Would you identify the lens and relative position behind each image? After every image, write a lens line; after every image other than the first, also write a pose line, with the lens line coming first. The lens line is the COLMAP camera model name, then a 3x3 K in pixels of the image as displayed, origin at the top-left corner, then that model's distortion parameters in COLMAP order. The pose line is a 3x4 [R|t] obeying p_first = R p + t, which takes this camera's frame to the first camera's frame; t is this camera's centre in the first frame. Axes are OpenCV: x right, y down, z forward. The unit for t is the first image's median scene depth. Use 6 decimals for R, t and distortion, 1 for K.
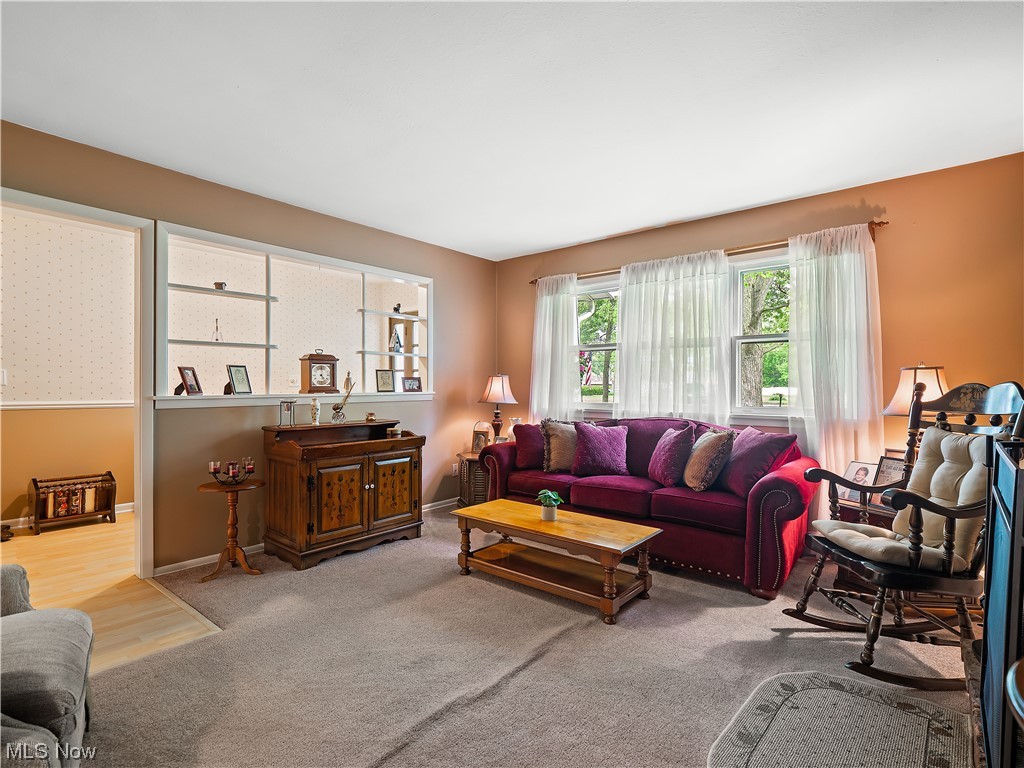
lens RADIAL K [[496.2, 0, 511.7], [0, 496.2, 382.1], [0, 0, 1]] dist [-0.000008, -0.000028]
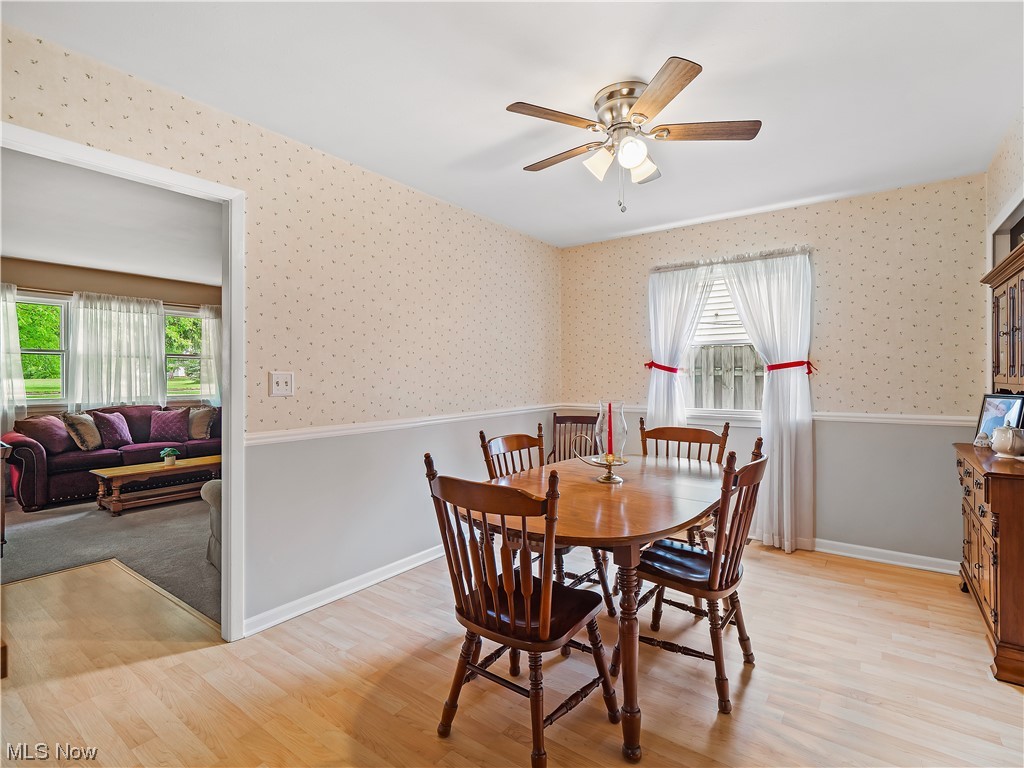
lens RADIAL K [[496.2, 0, 511.8], [0, 496.2, 381.6], [0, 0, 1]] dist [-0.000008, -0.000028]
pose [[-0.093489, -0.006131, 0.995601, -1.221443], [0.005686, 0.999961, 0.006692, -0.001747], [-0.995604, 0.006286, -0.093451, -0.006613]]
